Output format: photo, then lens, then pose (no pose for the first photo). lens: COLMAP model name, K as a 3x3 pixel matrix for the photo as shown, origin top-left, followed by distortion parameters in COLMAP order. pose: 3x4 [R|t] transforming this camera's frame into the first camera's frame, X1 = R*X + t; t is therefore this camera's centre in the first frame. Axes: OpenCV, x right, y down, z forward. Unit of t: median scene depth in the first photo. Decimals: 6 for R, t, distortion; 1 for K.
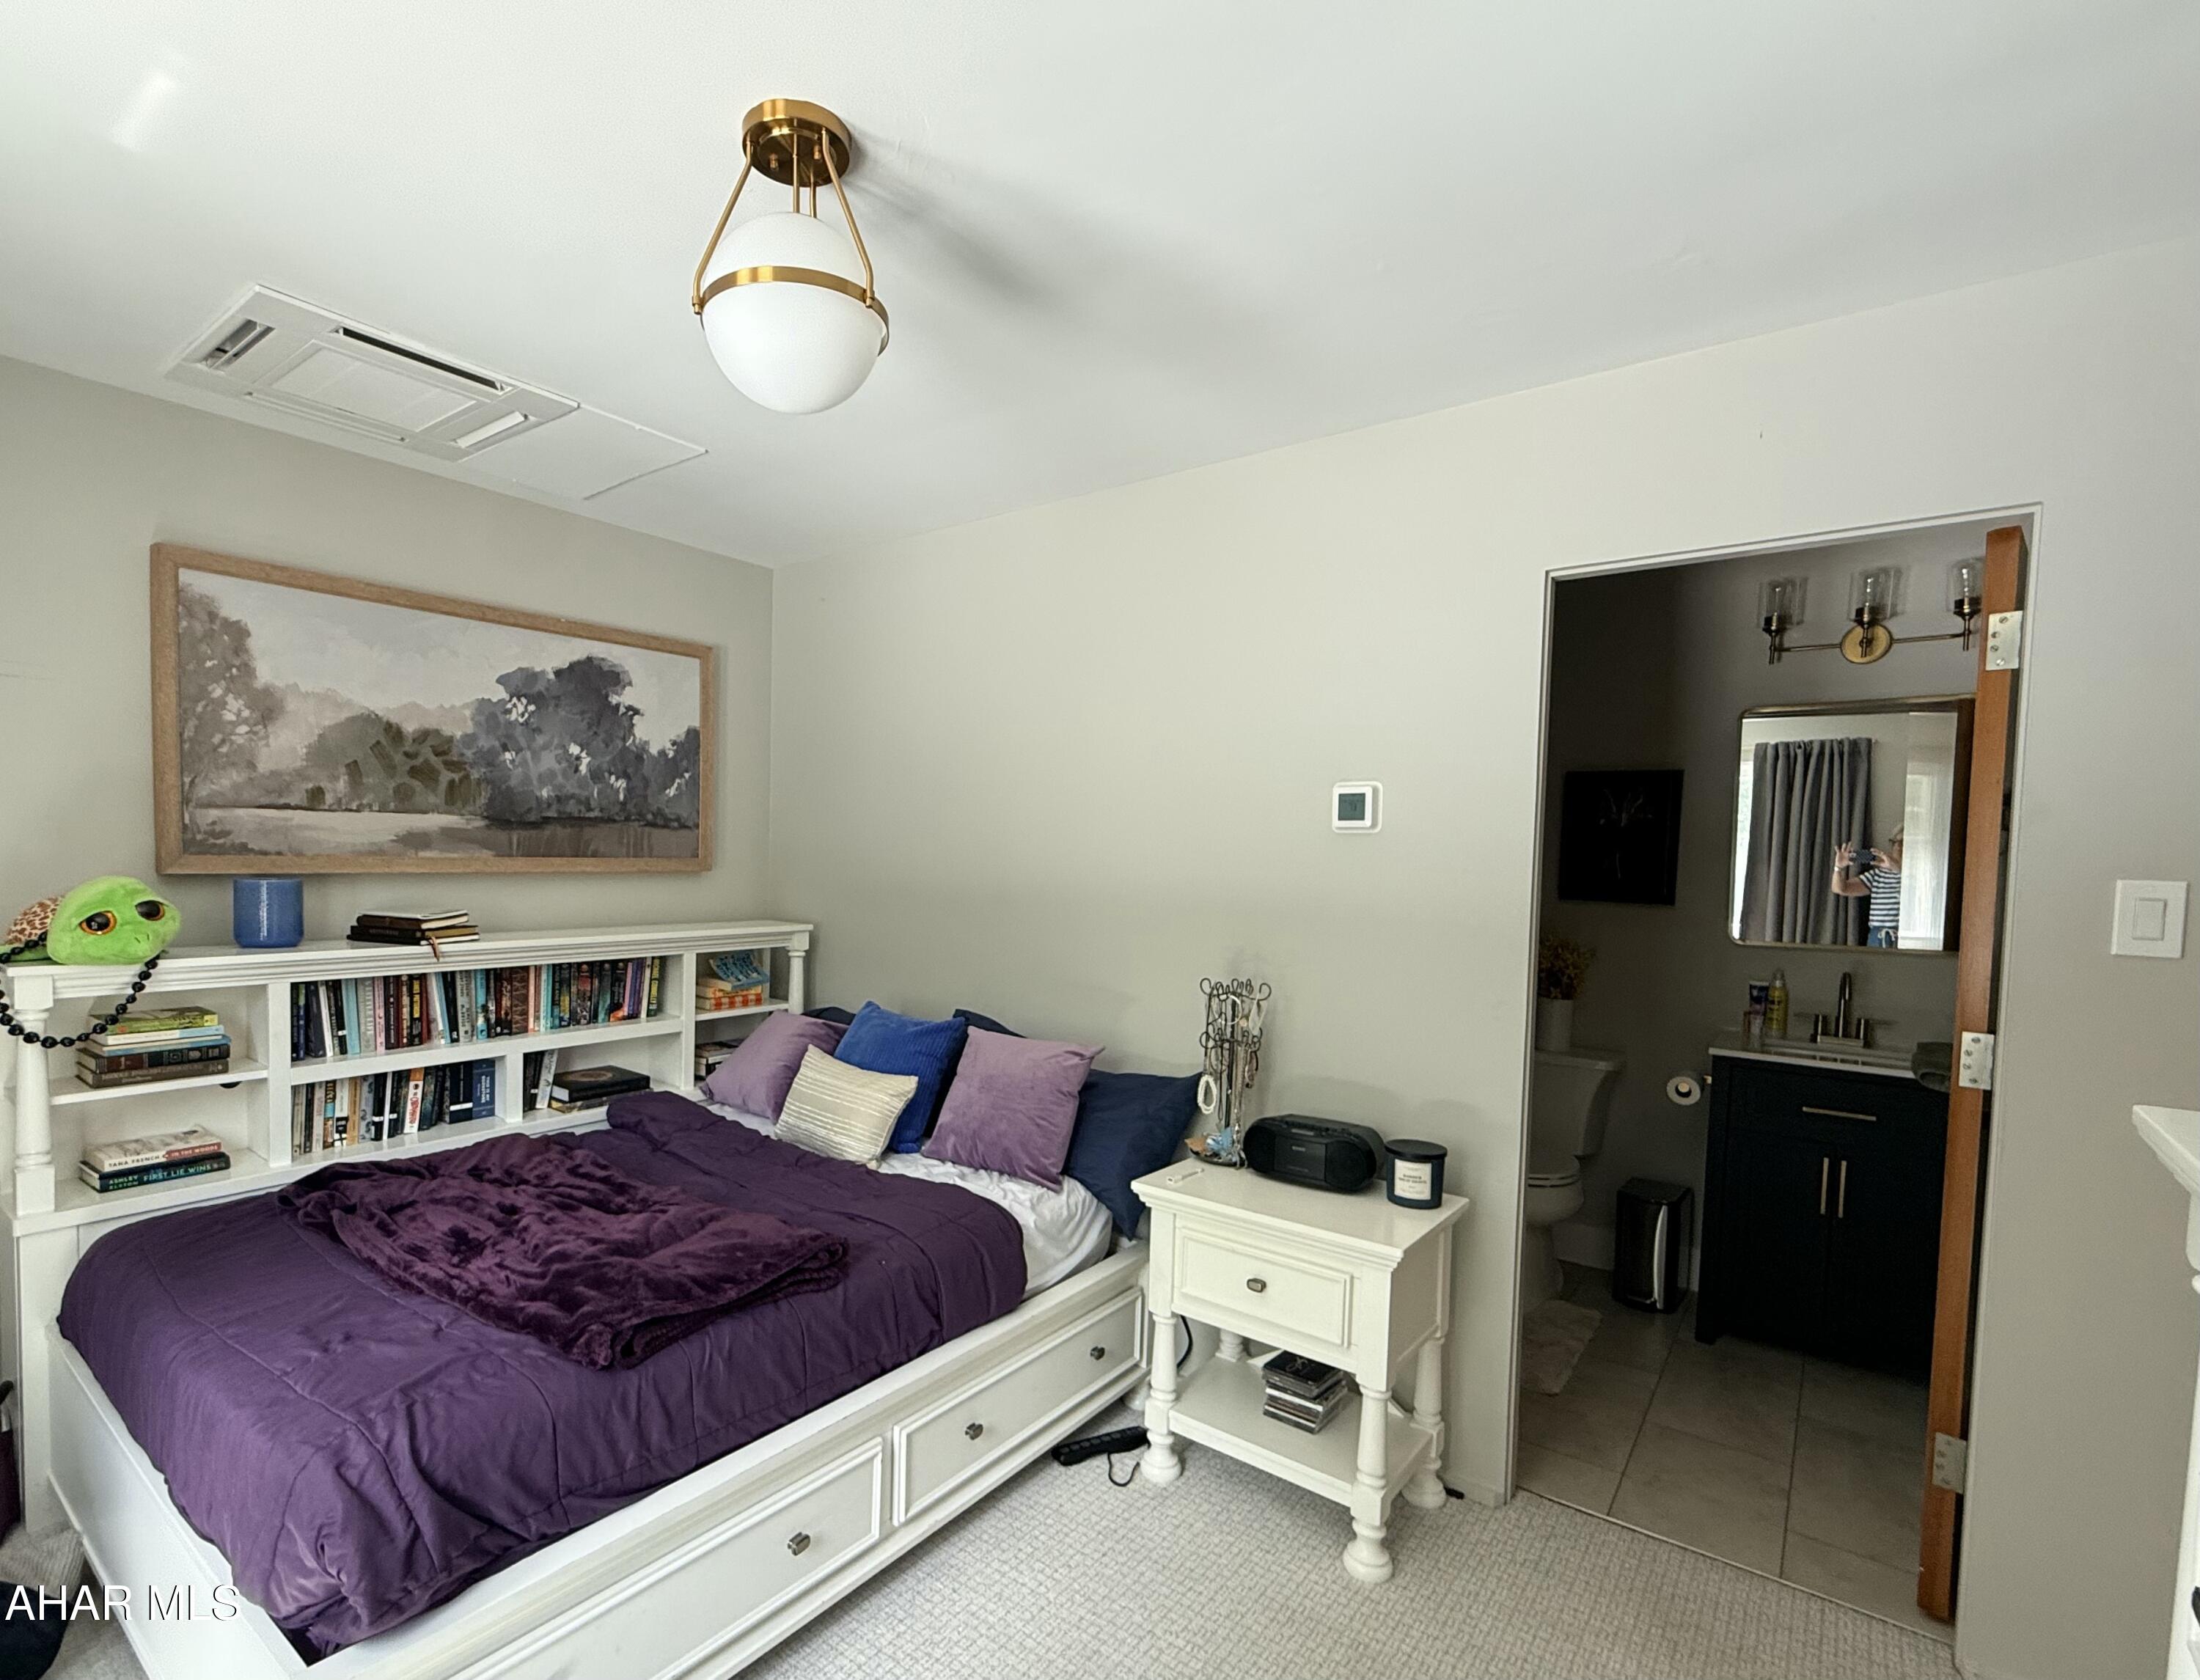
lens RADIAL K [[920.2, 0, 1098.1], [0, 920.2, 894.5], [0, 0, 1]] dist [0.000728, 0.000159]
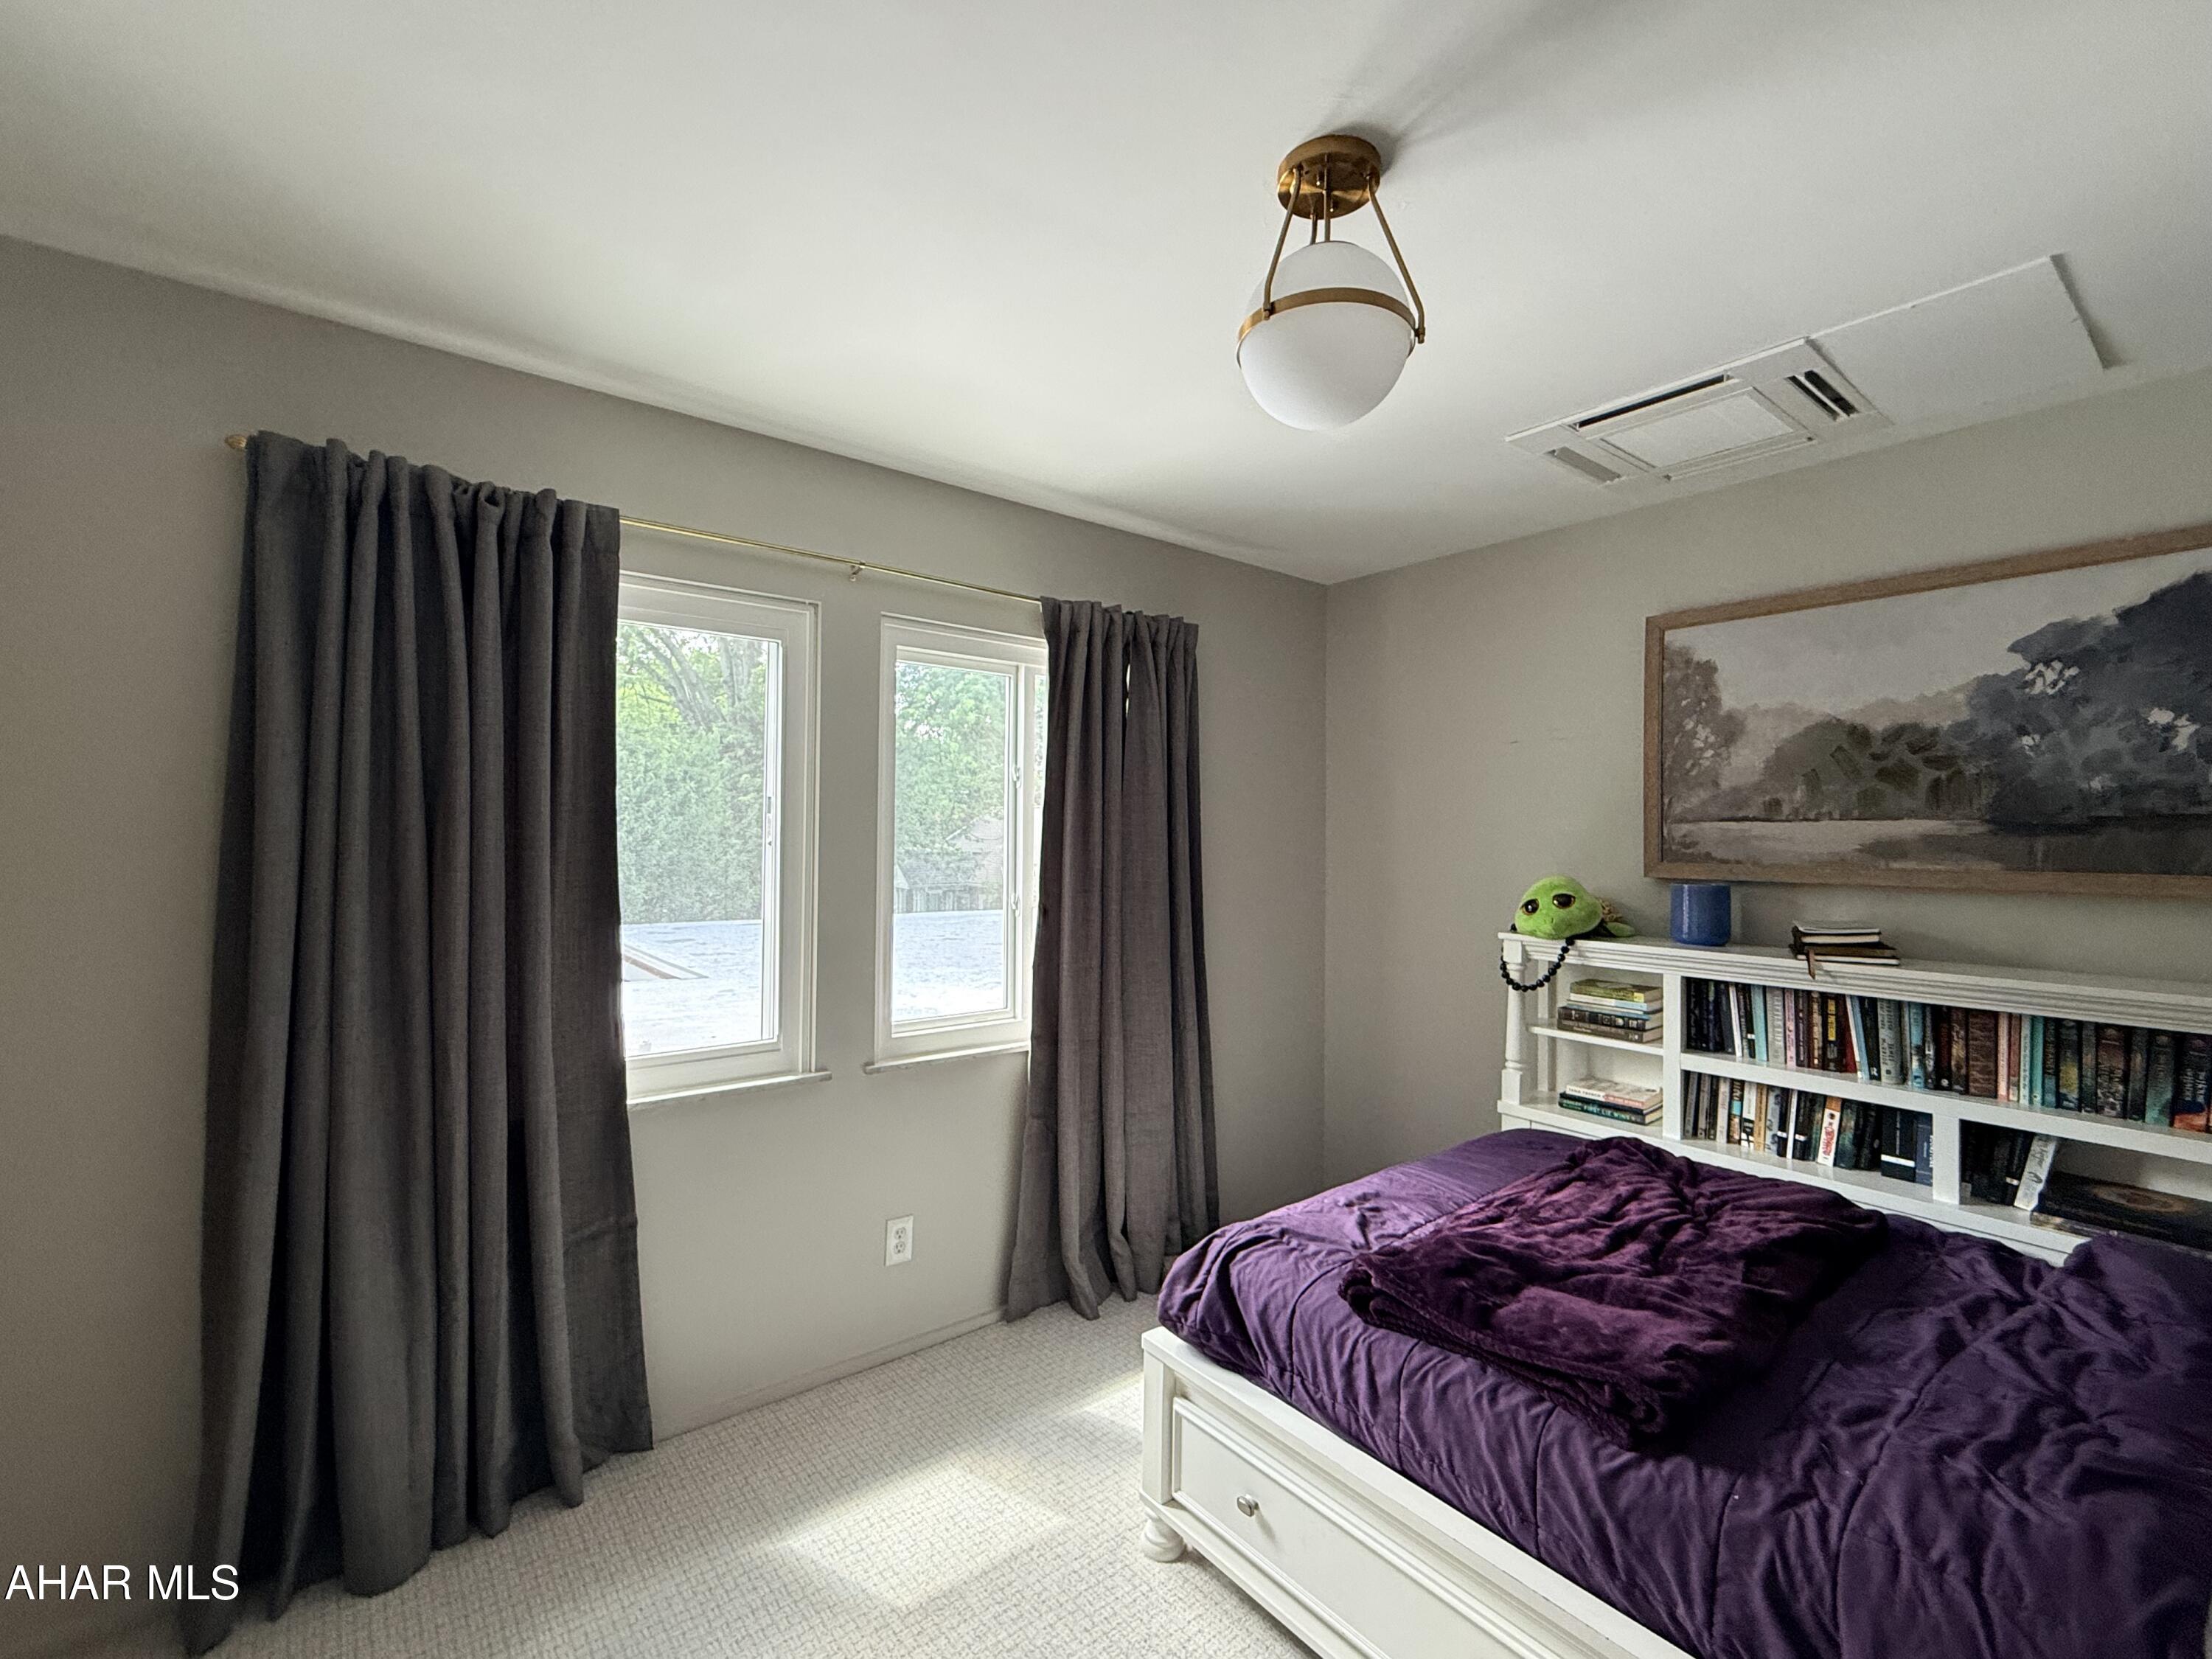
lens RADIAL K [[969.0, 0, 1106.3], [0, 969.0, 825.9], [0, 0, 1]] dist [0.000756, -0.000165]
pose [[-0.216662, -0.034416, -0.975640, 0.375048], [-0.061442, 0.997878, -0.021555, -0.015612], [0.974311, 0.055275, -0.218317, 0.492399]]
